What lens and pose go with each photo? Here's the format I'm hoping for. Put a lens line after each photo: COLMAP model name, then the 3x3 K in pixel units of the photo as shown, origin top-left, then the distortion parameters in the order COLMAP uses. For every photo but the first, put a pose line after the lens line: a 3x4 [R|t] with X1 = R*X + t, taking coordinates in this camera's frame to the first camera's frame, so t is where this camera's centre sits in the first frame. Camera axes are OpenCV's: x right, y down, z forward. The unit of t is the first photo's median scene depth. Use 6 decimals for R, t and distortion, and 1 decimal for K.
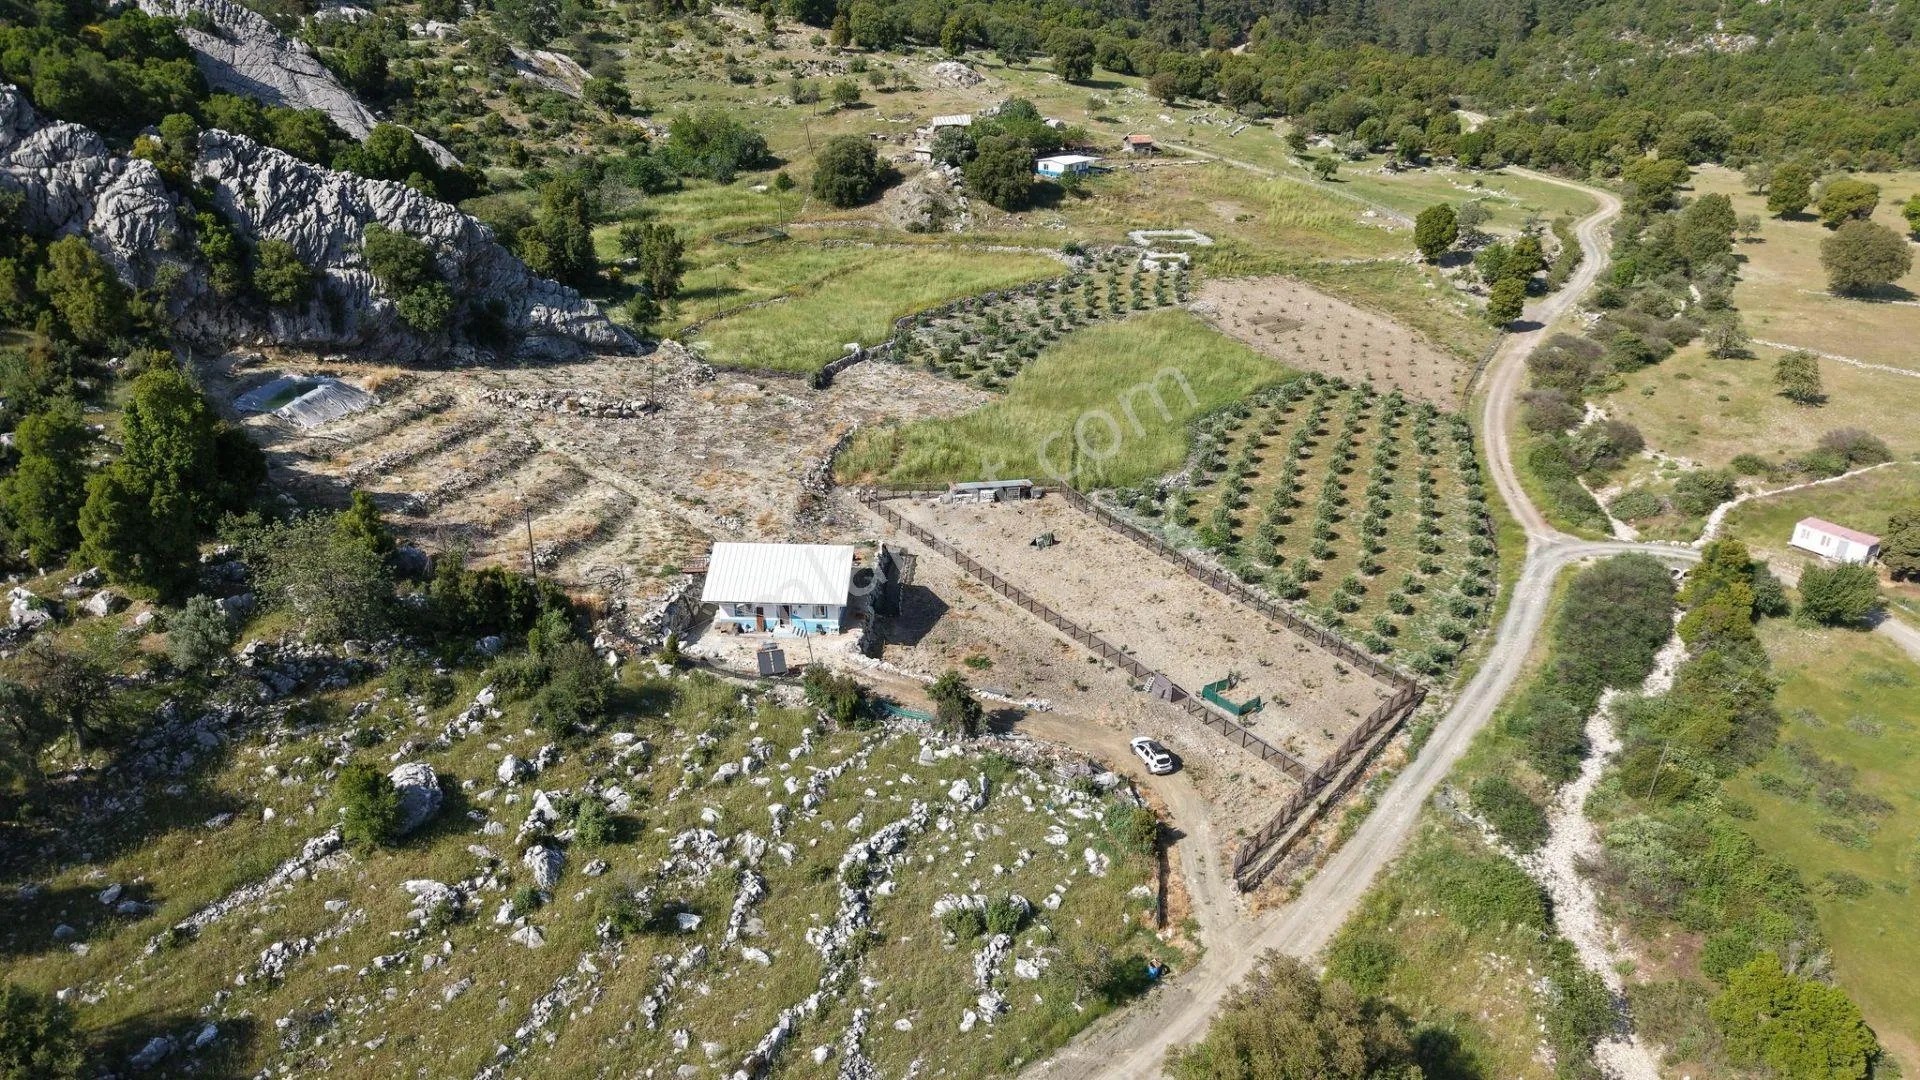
lens RADIAL K [[1280.2, 0, 977.1], [0, 1280.2, 549.8], [0, 0, 1]] dist [0.043372, -0.047416]
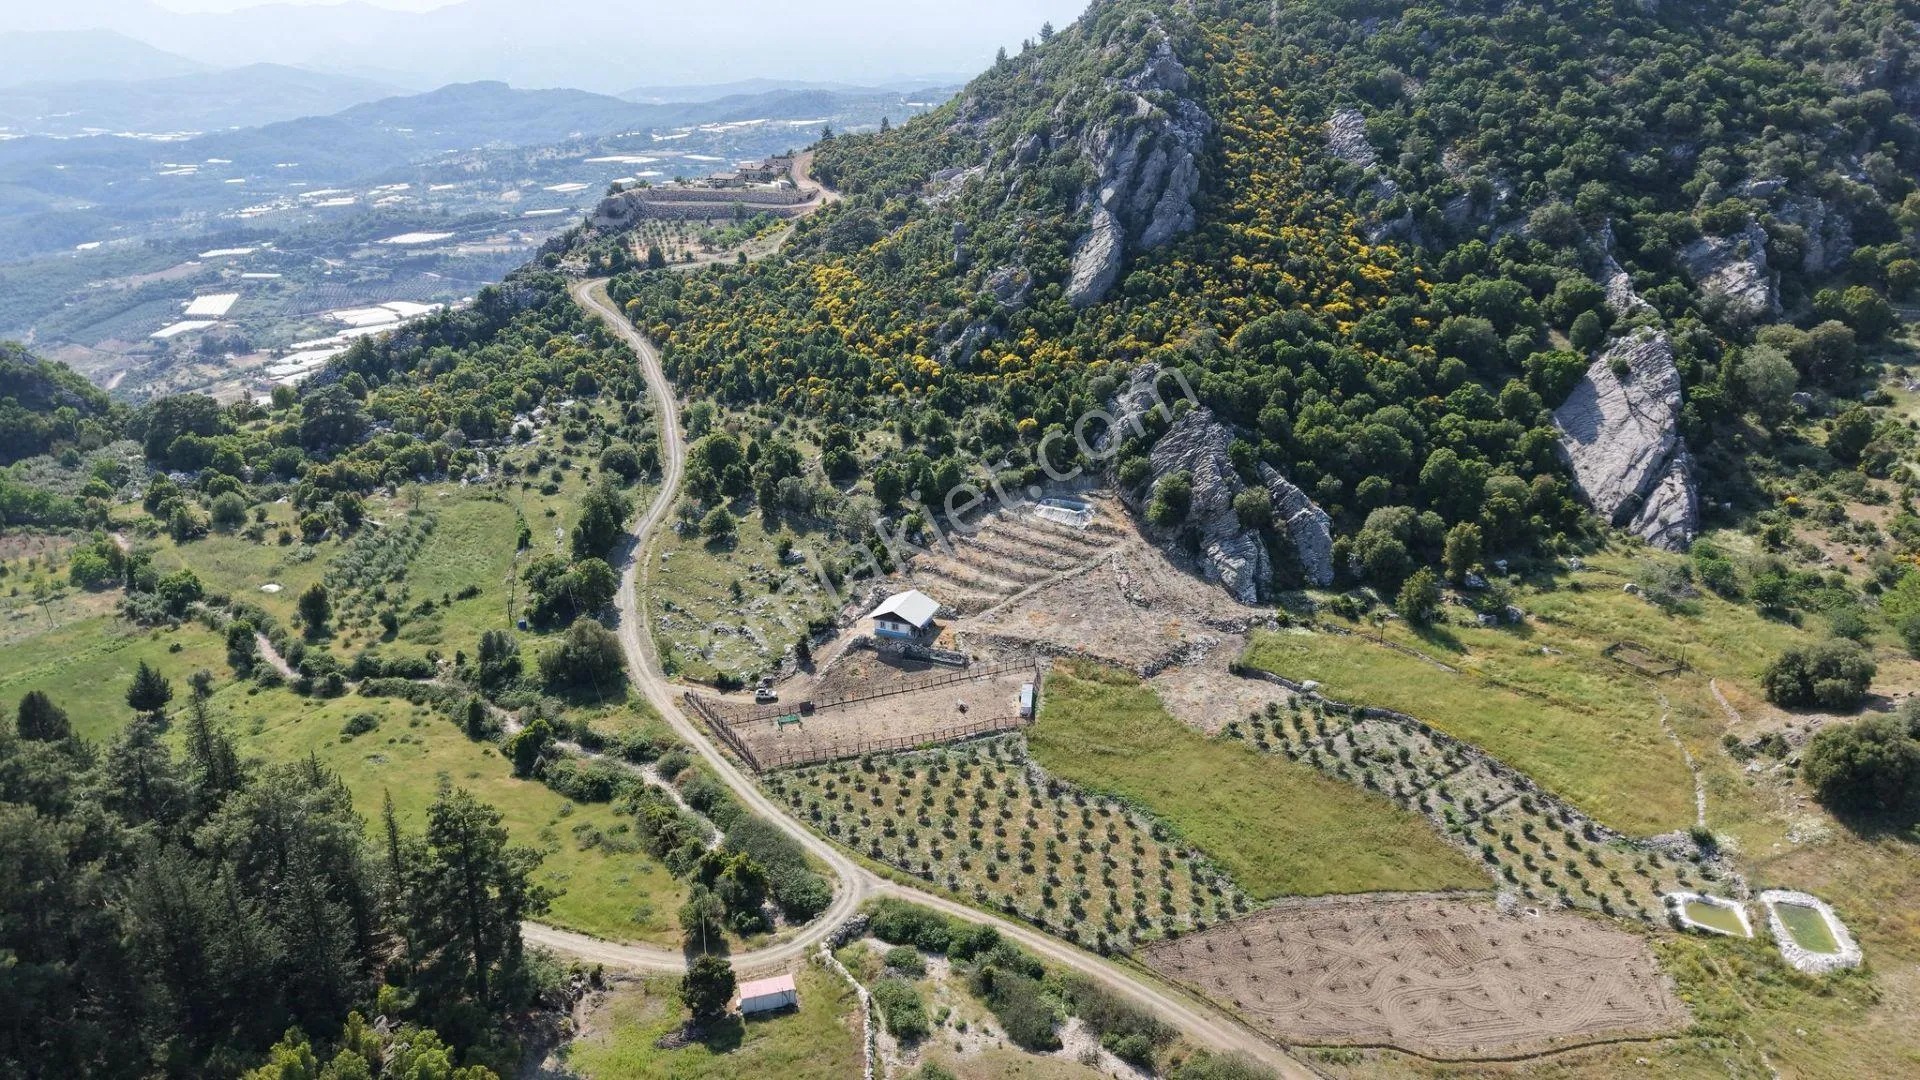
lens RADIAL K [[1280.2, 0, 959.3], [0, 1280.2, 553.6], [0, 0, 1]] dist [0.043372, -0.047416]
pose [[-0.322965, 0.340027, -0.883219, 1.549341], [-0.404166, 0.794299, 0.453585, -0.979768], [0.855771, 0.503459, -0.119103, 1.079827]]
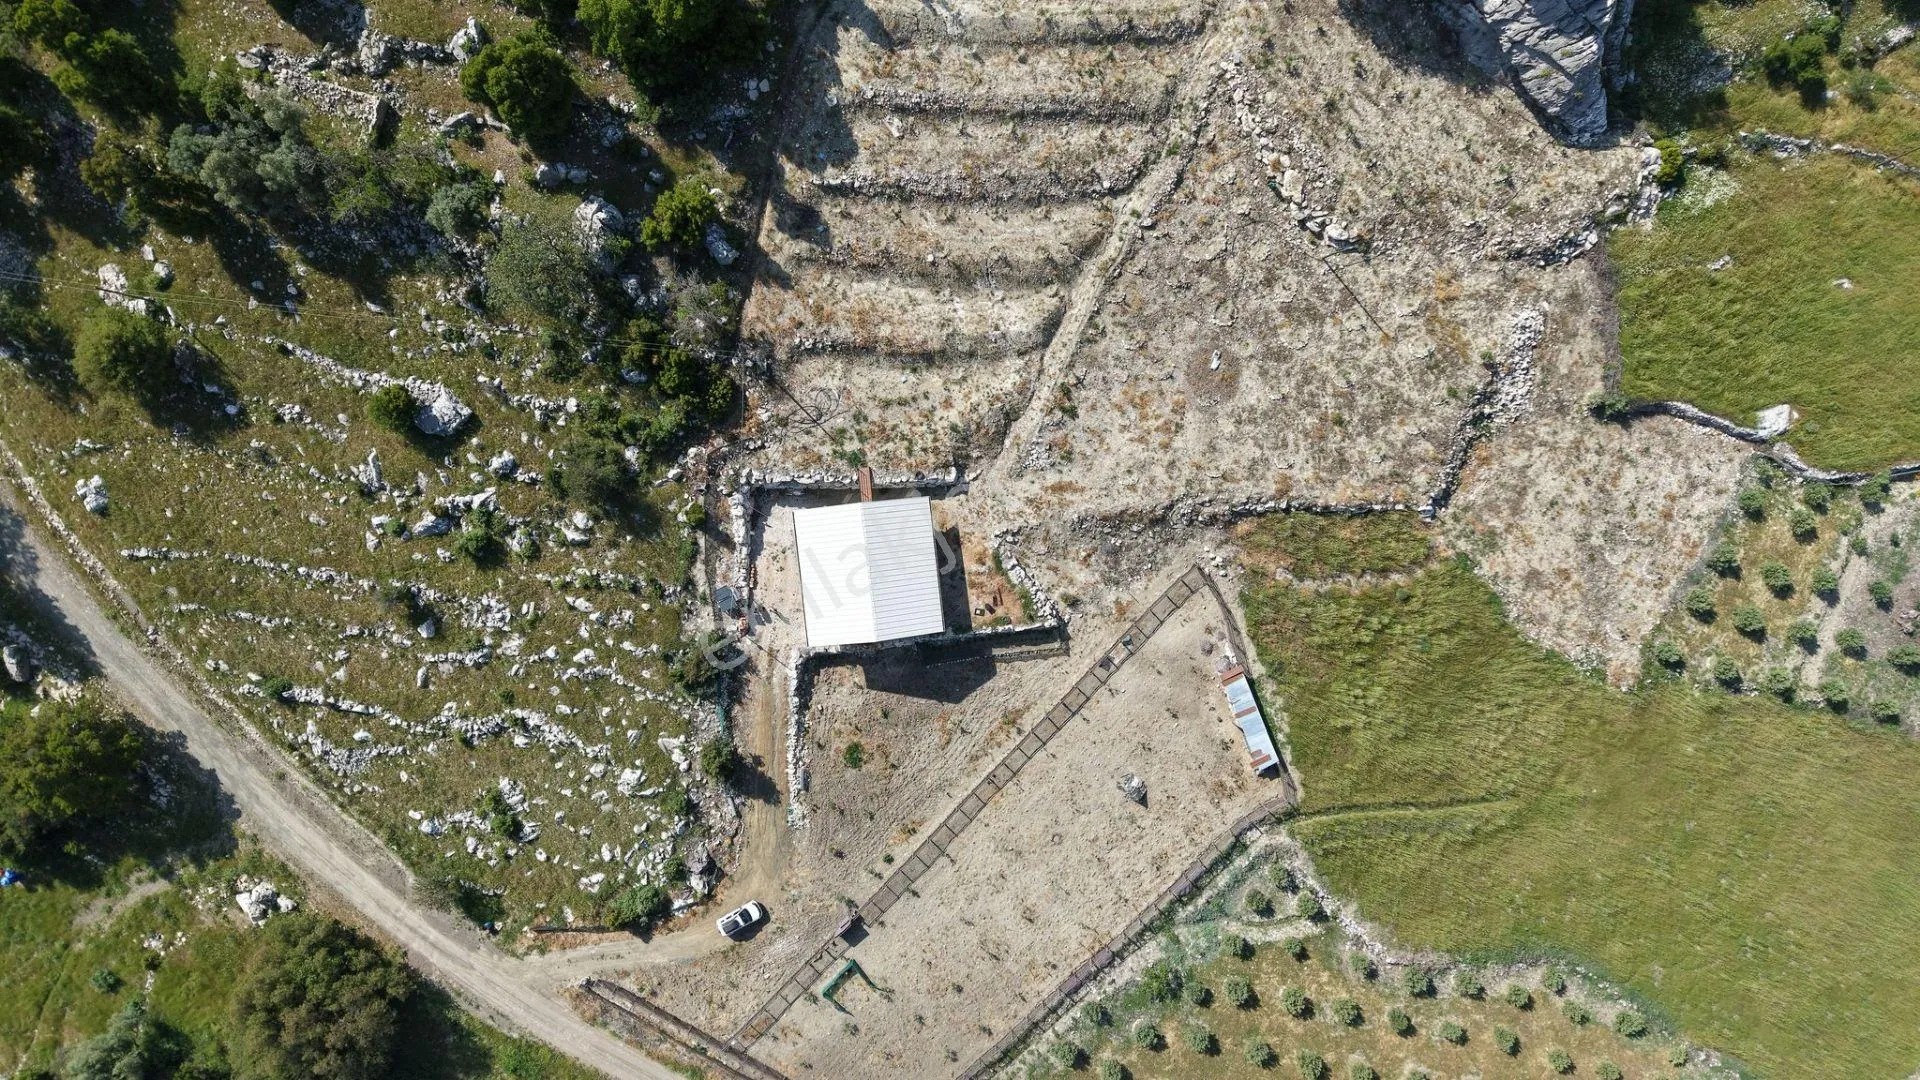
lens RADIAL K [[1280.2, 0, 984.0], [0, 1280.2, 561.9], [0, 0, 1]] dist [0.043372, -0.047416]
pose [[0.142631, 0.989715, 0.010977, -0.127096], [-0.430531, 0.052051, 0.901074, -0.758347], [0.891235, -0.133247, 0.433527, 0.529142]]
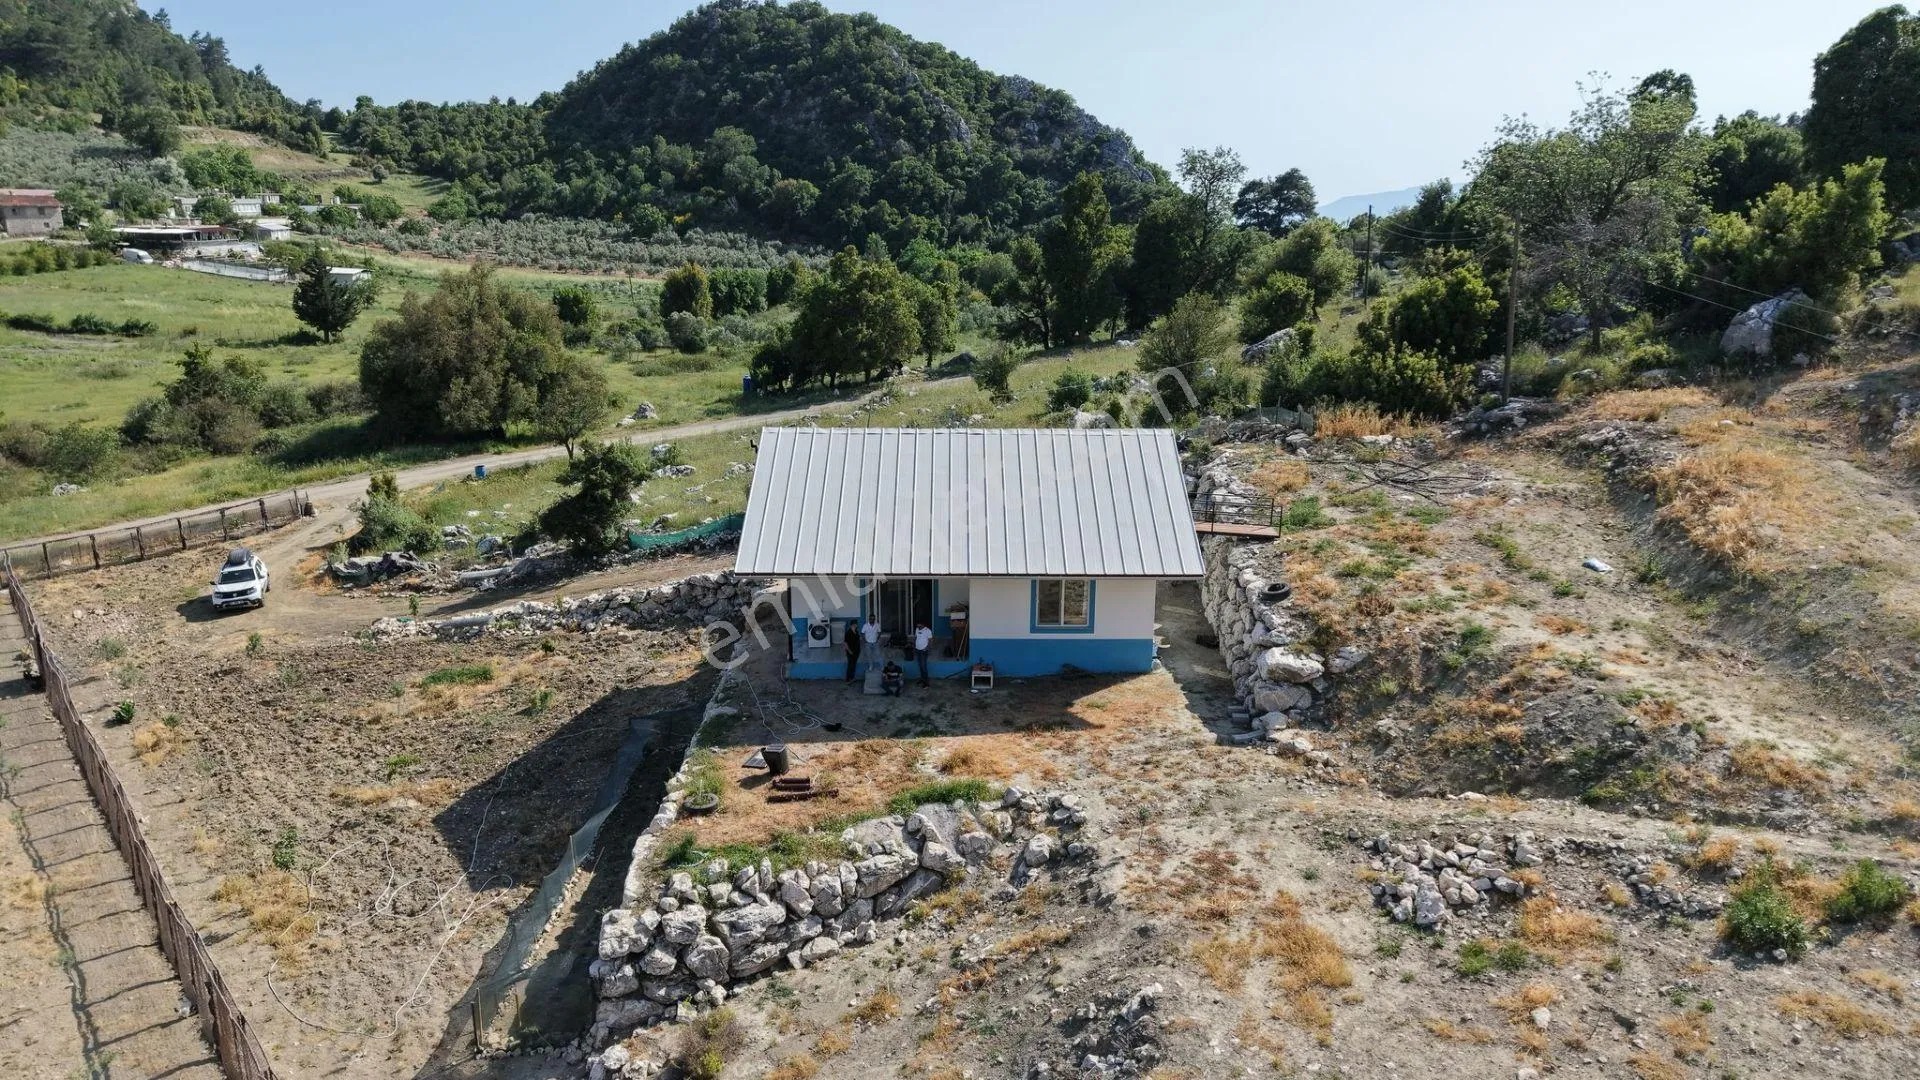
lens RADIAL K [[1280.2, 0, 963.7], [0, 1280.2, 547.9], [0, 0, 1]] dist [0.043372, -0.047416]
pose [[-0.999049, -0.005238, -0.043278, -0.110135], [-0.032038, 0.761477, 0.647400, -0.160933], [0.029564, 0.648171, -0.760921, 1.034905]]
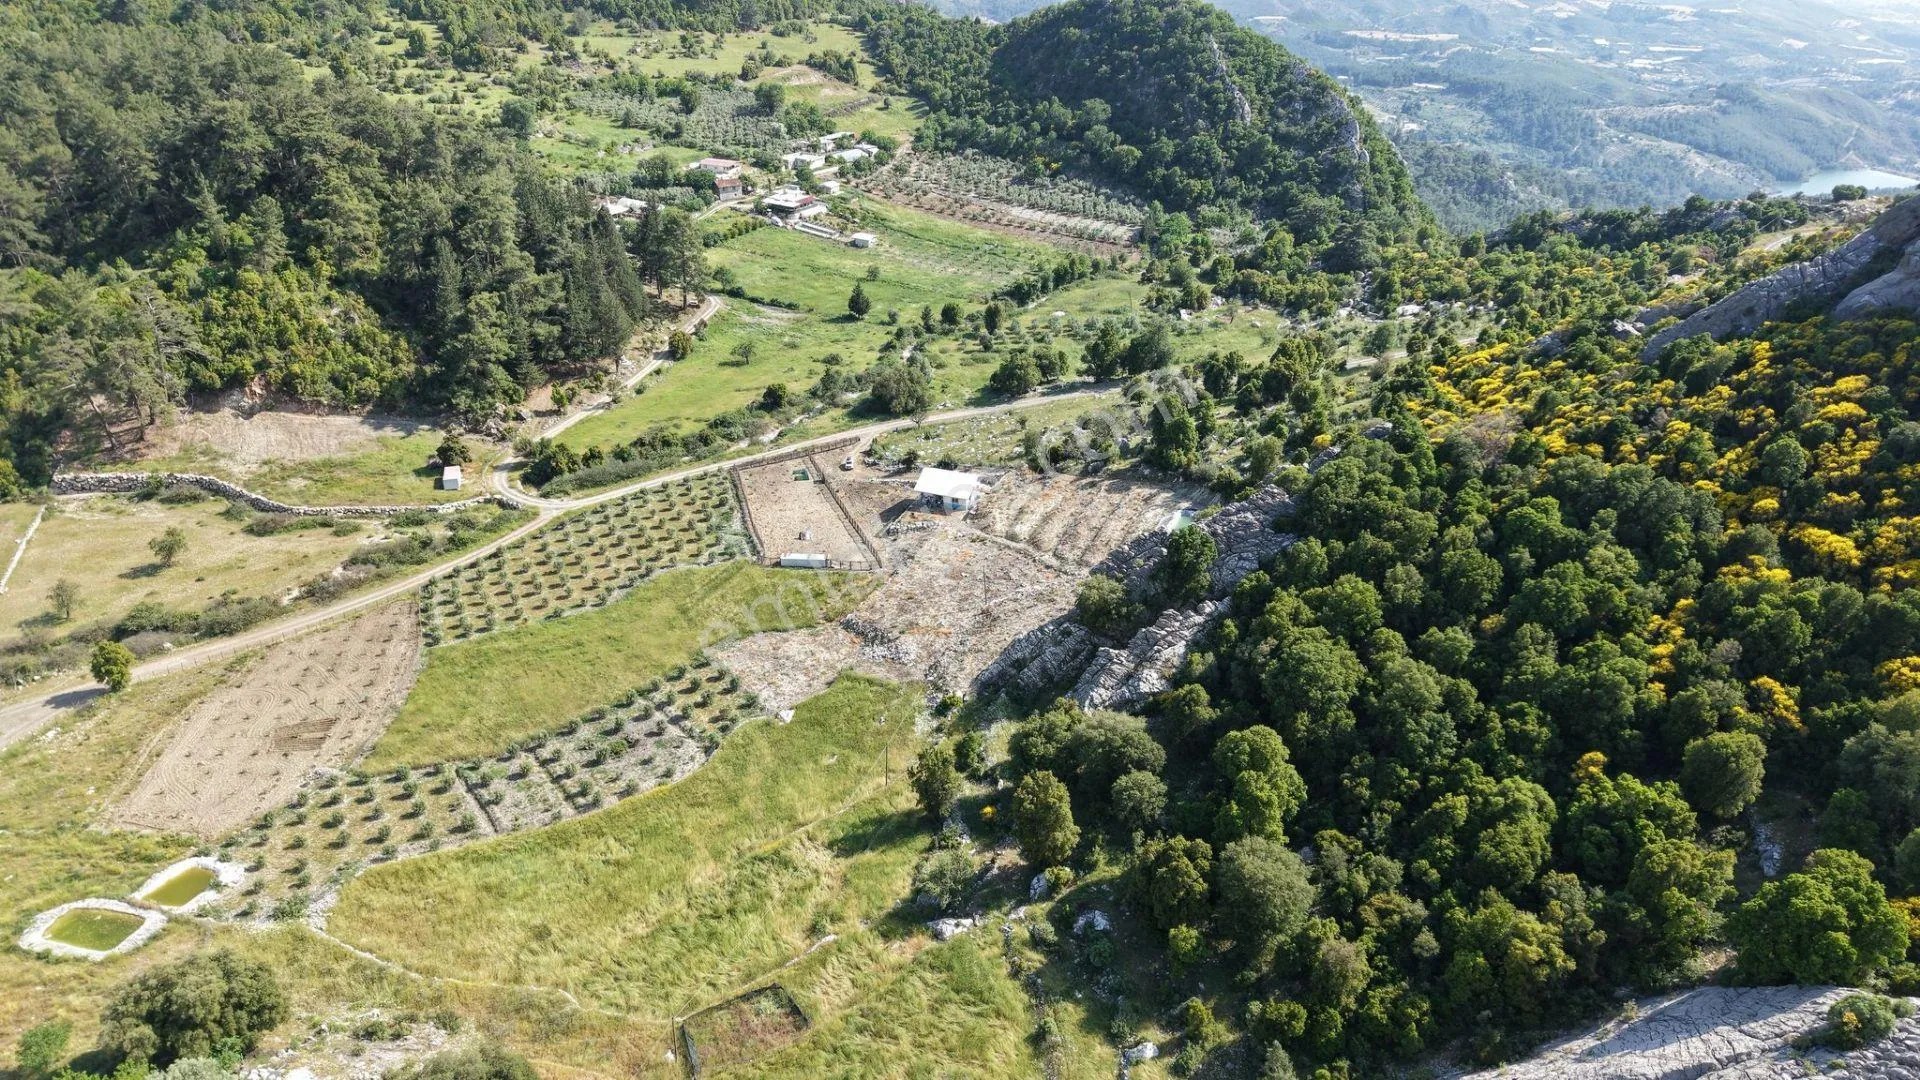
lens RADIAL K [[1272.0, 0, 963.3], [0, 1272.0, 547.1], [0, 0, 1]] dist [0.035824, -0.037097]
pose [[-0.948200, -0.166458, 0.270573, -0.679117], [0.112773, 0.619876, 0.776554, -1.420786], [-0.296985, 0.766842, -0.568994, 1.985918]]
